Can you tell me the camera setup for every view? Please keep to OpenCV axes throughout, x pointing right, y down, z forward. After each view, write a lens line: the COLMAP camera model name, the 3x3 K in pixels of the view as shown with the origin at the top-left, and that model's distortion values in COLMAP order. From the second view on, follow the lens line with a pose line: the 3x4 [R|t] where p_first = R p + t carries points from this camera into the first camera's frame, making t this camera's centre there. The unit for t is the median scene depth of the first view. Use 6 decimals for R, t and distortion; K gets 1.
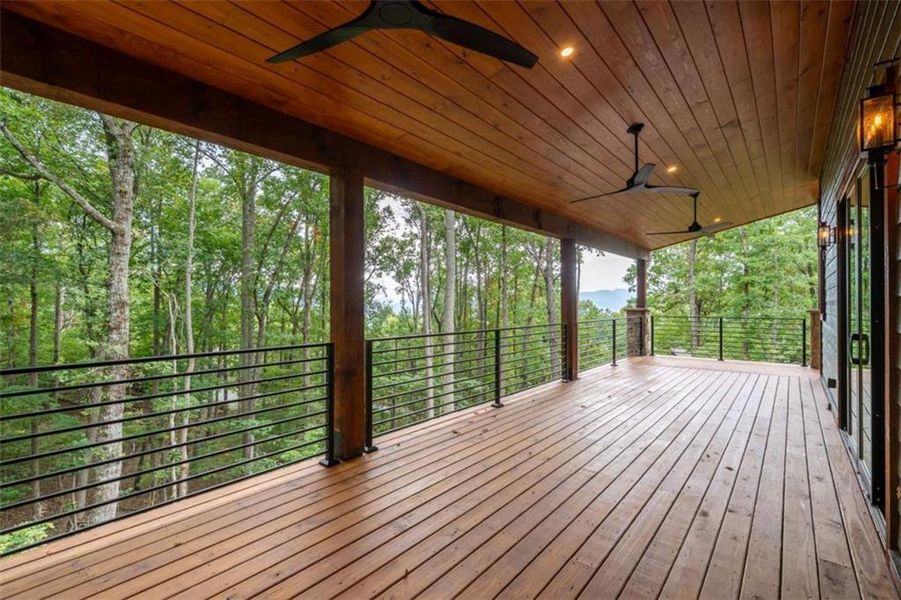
lens RADIAL K [[423.2, 0, 446.7], [0, 423.2, 303.4], [0, 0, 1]] dist [-0.001657, -0.000025]
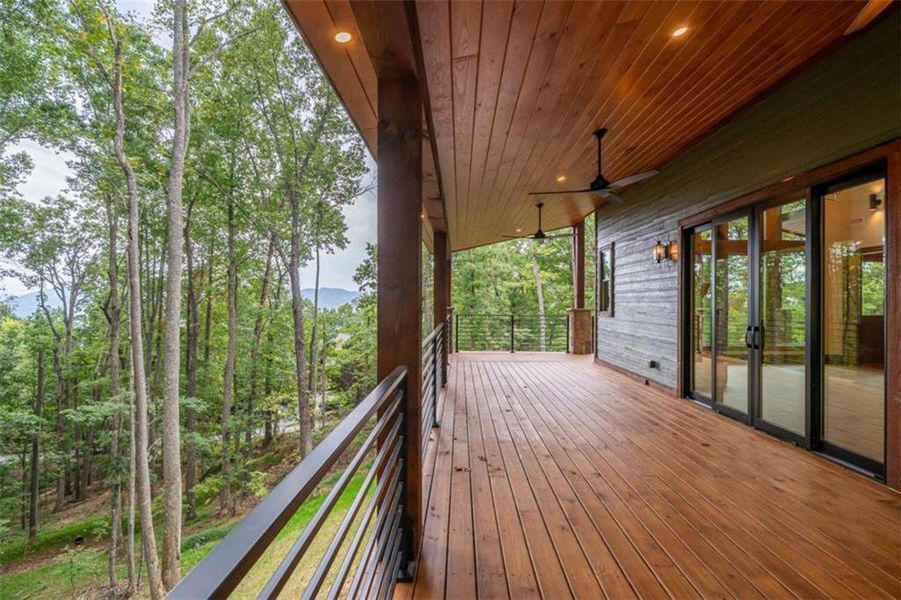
lens RADIAL K [[433.5, 0, 462.8], [0, 433.5, 302.4], [0, 0, 1]] dist [0.001259, 0.000451]
pose [[0.770232, 0.006510, 0.637730, -0.230023], [-0.006940, 0.999974, -0.001826, 0.001777], [-0.637726, -0.003020, 0.770258, 0.190601]]
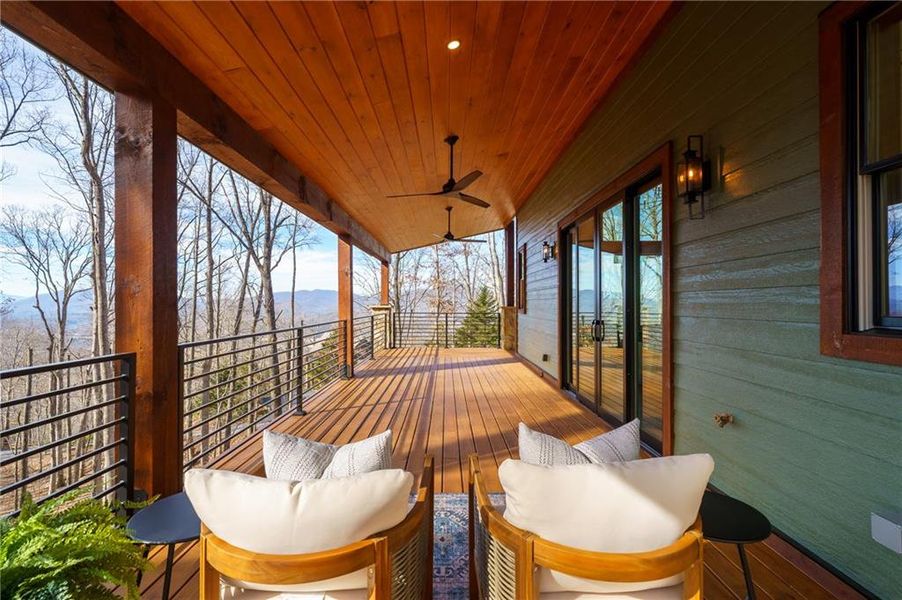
lens RADIAL K [[412.1, 0, 447.4], [0, 412.1, 301.7], [0, 0, 1]] dist [0.001084, 0.000144]
pose [[0.772610, 0.006056, 0.634853, -0.115298], [-0.004181, 0.999981, -0.004451, 0.006648], [-0.634868, 0.000784, 0.772620, 0.084886]]
